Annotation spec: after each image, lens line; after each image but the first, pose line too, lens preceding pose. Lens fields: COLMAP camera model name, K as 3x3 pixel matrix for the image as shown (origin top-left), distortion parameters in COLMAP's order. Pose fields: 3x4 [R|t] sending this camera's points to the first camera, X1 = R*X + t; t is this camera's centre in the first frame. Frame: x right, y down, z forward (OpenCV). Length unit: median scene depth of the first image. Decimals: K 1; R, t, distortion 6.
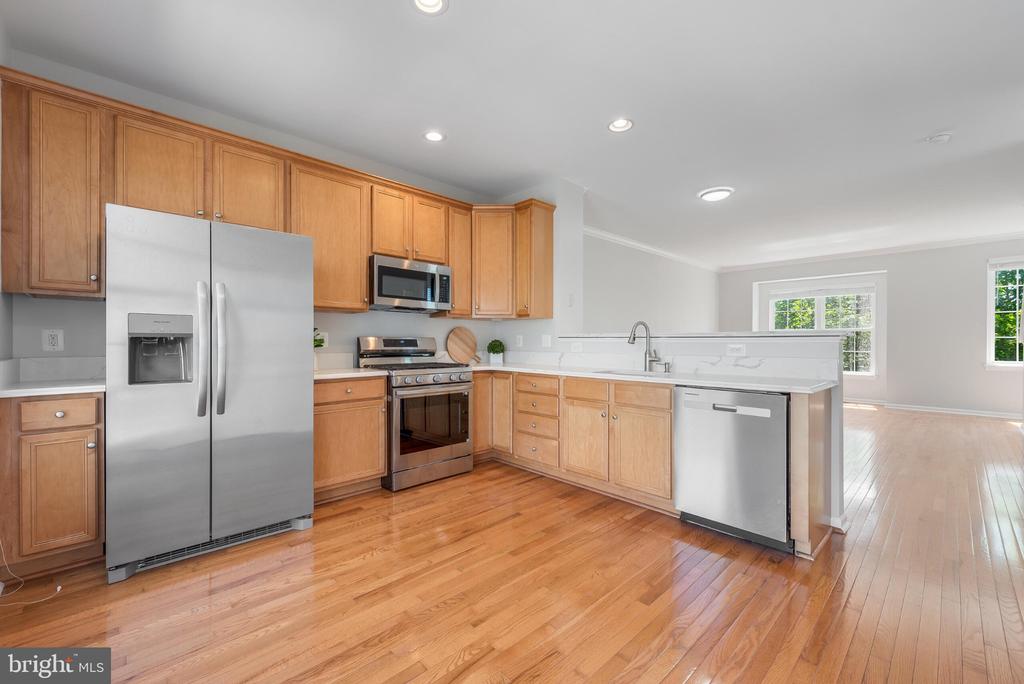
lens RADIAL K [[407.1, 0, 521.5], [0, 407.1, 341.9], [0, 0, 1]] dist [0.000885, 0.000091]
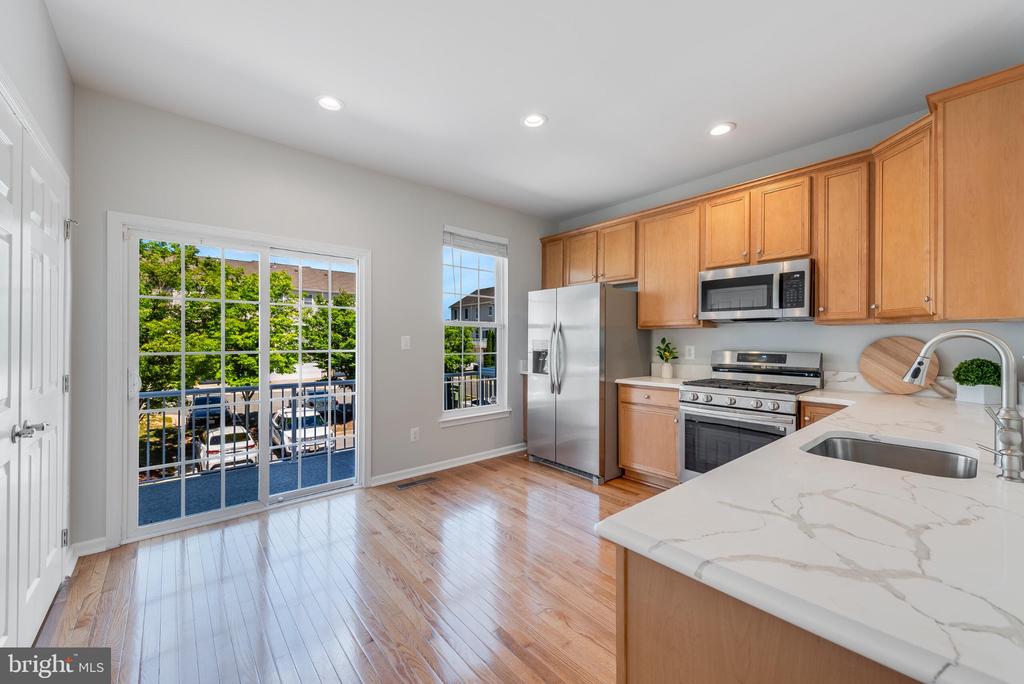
lens RADIAL K [[400.0, 0, 510.6], [0, 400.0, 341.0], [0, 0, 1]] dist [0.001764, -0.000093]
pose [[-0.056350, -0.001901, -0.998409, 0.687962], [-0.001529, 0.999997, -0.001818, -0.036834], [0.998410, 0.001424, -0.056353, 0.585793]]
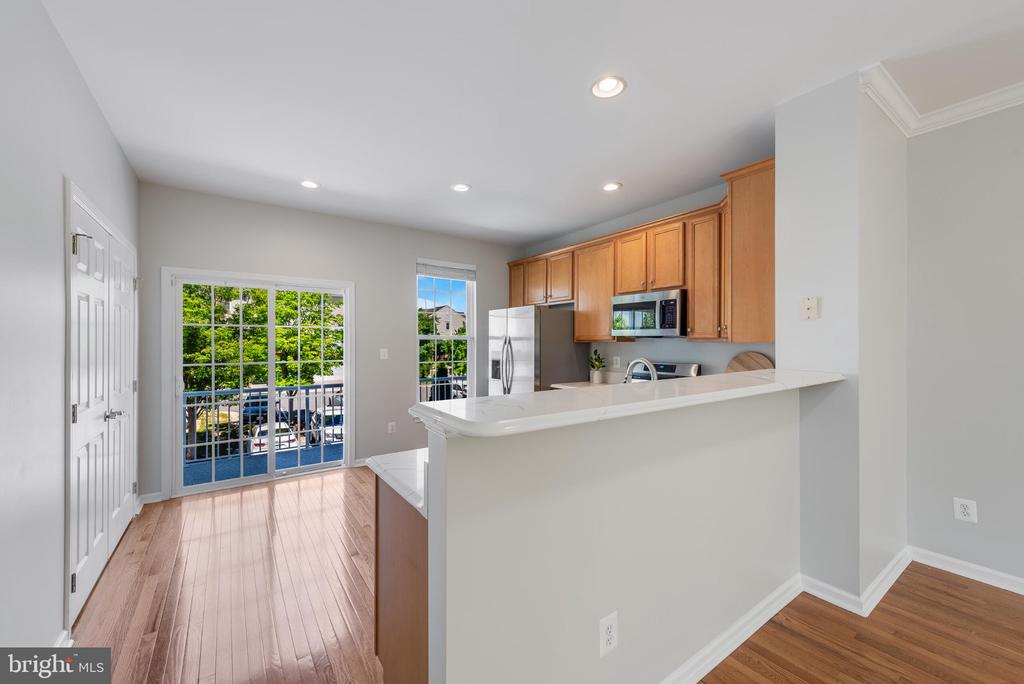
lens RADIAL K [[407.1, 0, 521.5], [0, 407.1, 341.9], [0, 0, 1]] dist [0.000885, 0.000091]
pose [[-0.143965, 0.000184, -0.989583, 0.935493], [0.001542, 0.999999, -0.000039, -0.076129], [0.989582, -0.001531, -0.143965, 0.916439]]
